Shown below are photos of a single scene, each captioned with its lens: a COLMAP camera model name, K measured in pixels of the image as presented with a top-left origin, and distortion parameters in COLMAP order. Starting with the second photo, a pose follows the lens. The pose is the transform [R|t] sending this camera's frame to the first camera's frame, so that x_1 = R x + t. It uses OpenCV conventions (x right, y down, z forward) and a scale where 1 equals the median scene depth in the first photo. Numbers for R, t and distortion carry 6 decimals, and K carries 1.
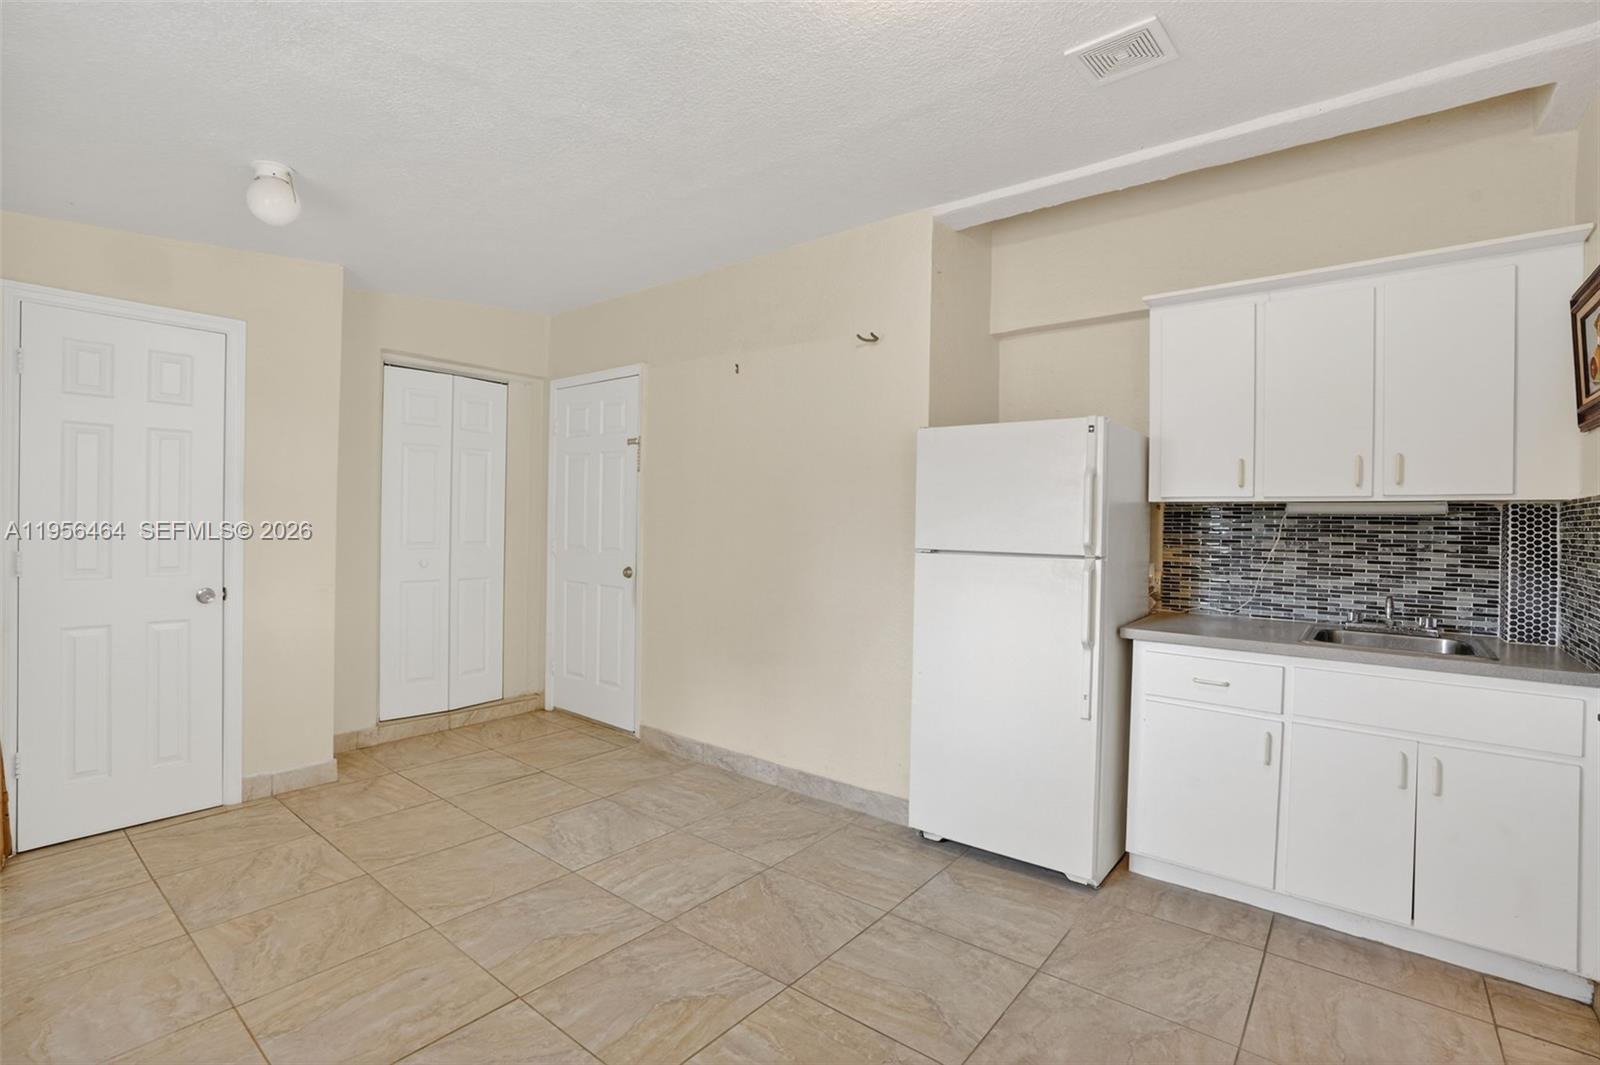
lens RADIAL K [[740.3, 0, 801.3], [0, 740.3, 527.0], [0, 0, 1]] dist [-0.072382, 0.028021]
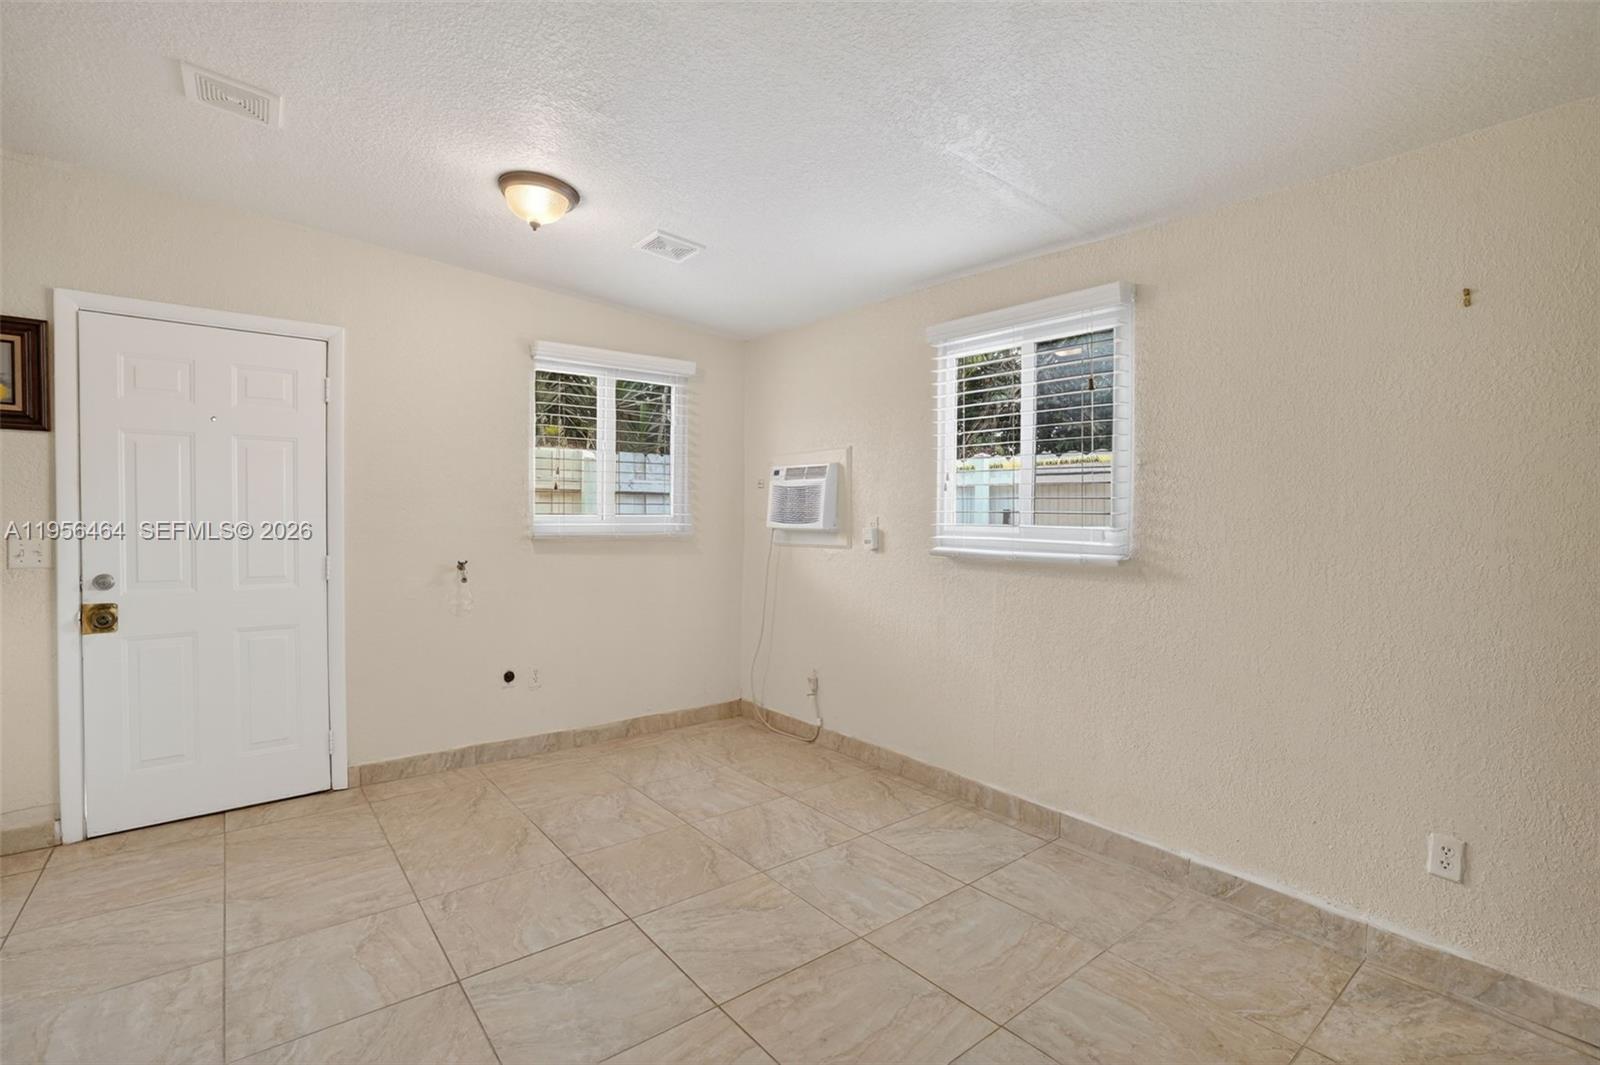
lens RADIAL K [[740.3, 0, 801.3], [0, 740.3, 527.0], [0, 0, 1]] dist [-0.072382, 0.028021]
pose [[-0.976998, -0.025316, 0.211739, -0.699571], [-0.019587, 0.999384, 0.029111, -0.025275], [-0.212345, 0.024294, -0.976893, 1.927693]]
